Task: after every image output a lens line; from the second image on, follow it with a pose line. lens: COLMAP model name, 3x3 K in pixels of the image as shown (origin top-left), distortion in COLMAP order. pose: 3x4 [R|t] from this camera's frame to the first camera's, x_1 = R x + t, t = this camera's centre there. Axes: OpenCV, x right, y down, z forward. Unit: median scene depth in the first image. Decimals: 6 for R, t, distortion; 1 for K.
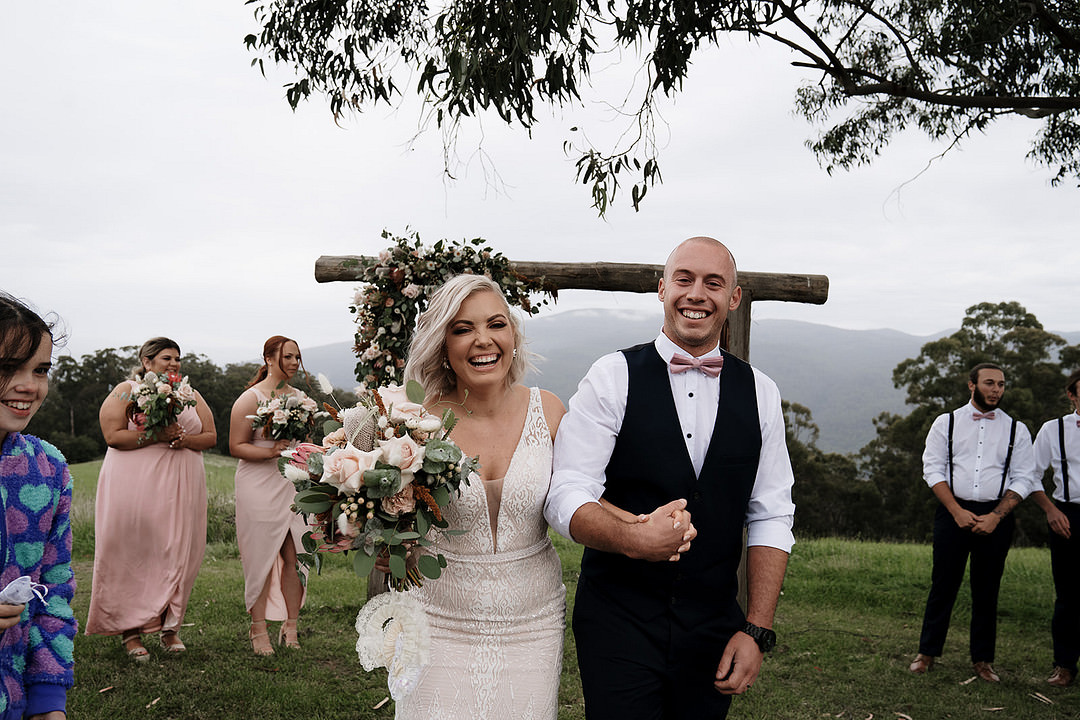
lens RADIAL K [[823.5, 0, 543.3], [0, 823.5, 363.3], [0, 0, 1]] dist [-0.047721, 0.000153]
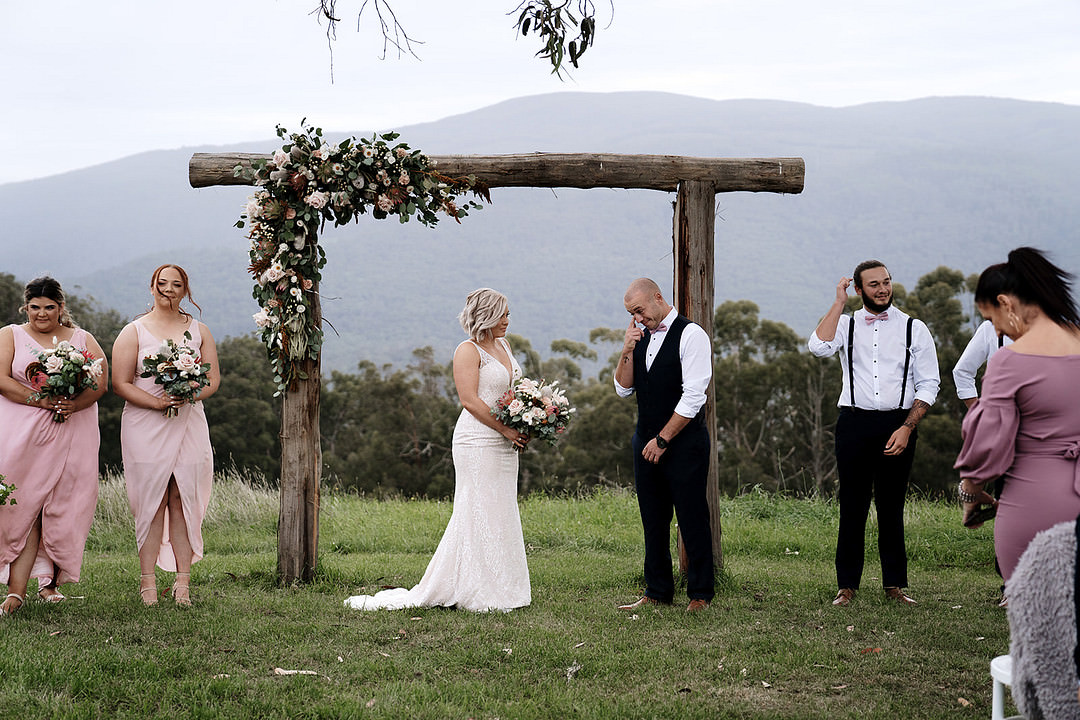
lens RADIAL K [[1762.6, 0, 537.5], [0, 1762.6, 359.8], [0, 0, 1]] dist [0.234075, 0.000000]
pose [[0.998241, -0.045152, 0.038418, -0.008862], [0.041634, 0.995258, 0.087904, -0.072402], [-0.042205, -0.086150, 0.995388, -0.834236]]
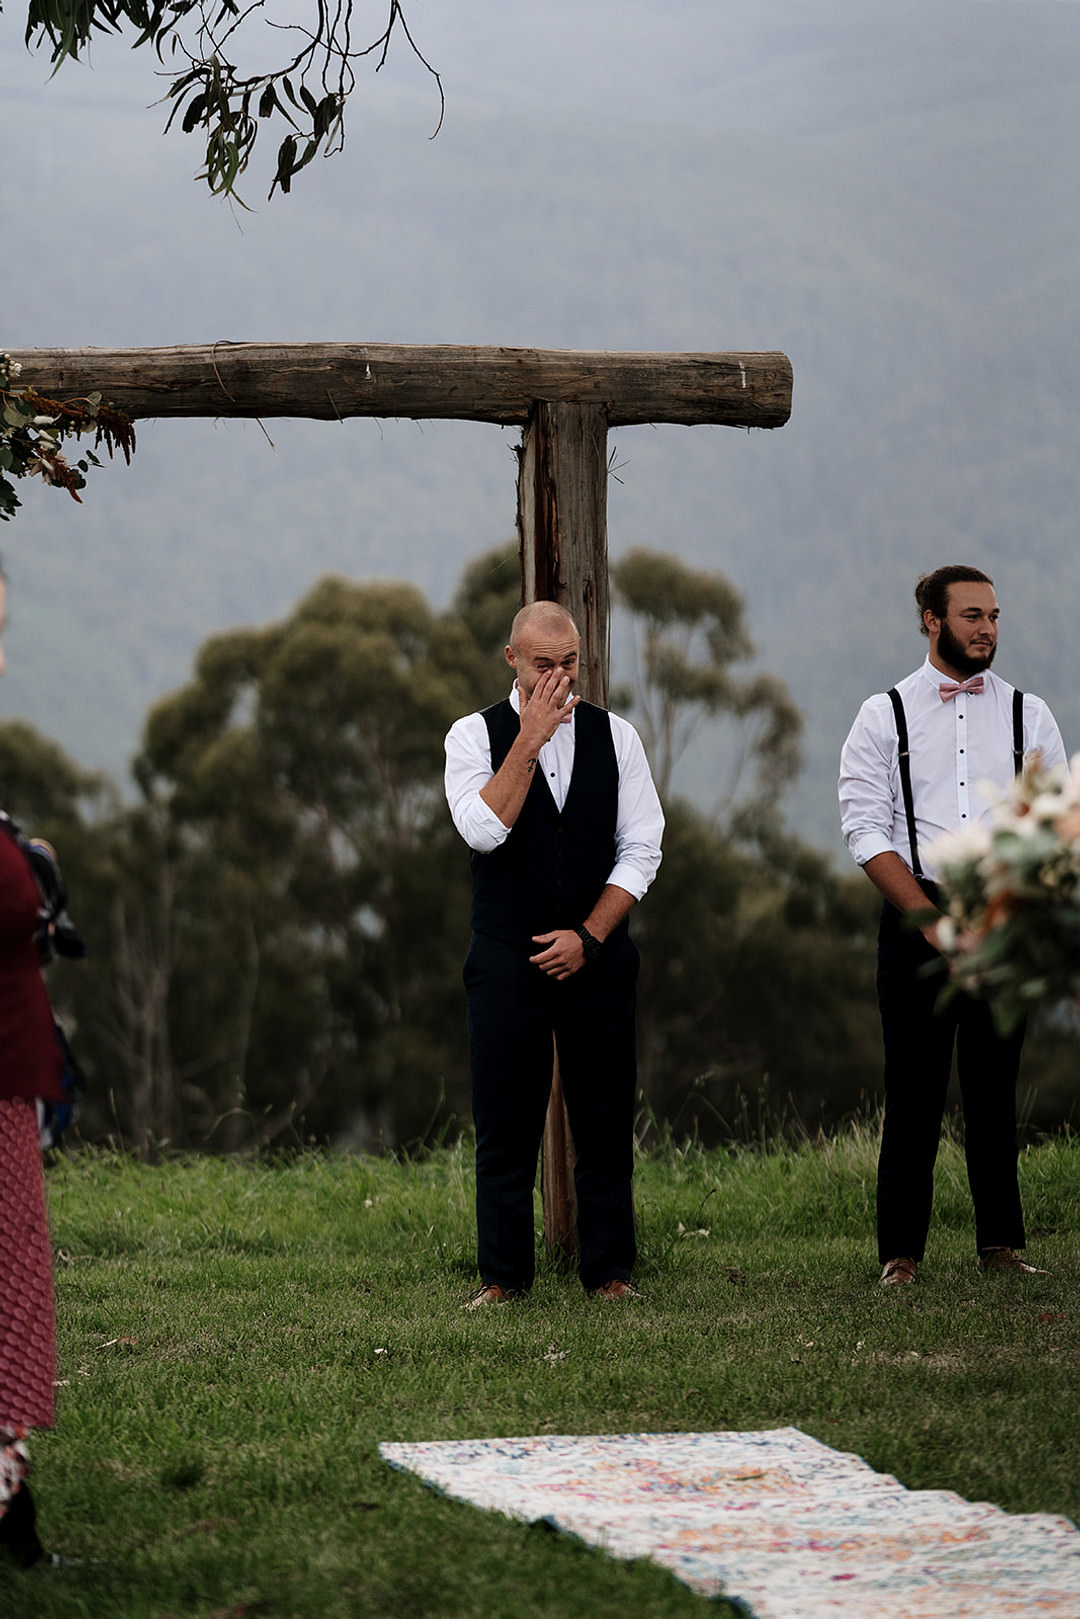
lens RADIAL K [[6676.5, 0, 538.0], [0, 6676.5, 811.4], [0, 0, 1]] dist [0.119757, 0.000000]
pose [[0.957657, -0.070433, 0.279164, -0.690032], [0.046991, 0.994851, 0.089800, -0.181930], [-0.284051, -0.072880, 0.956035, -2.084195]]
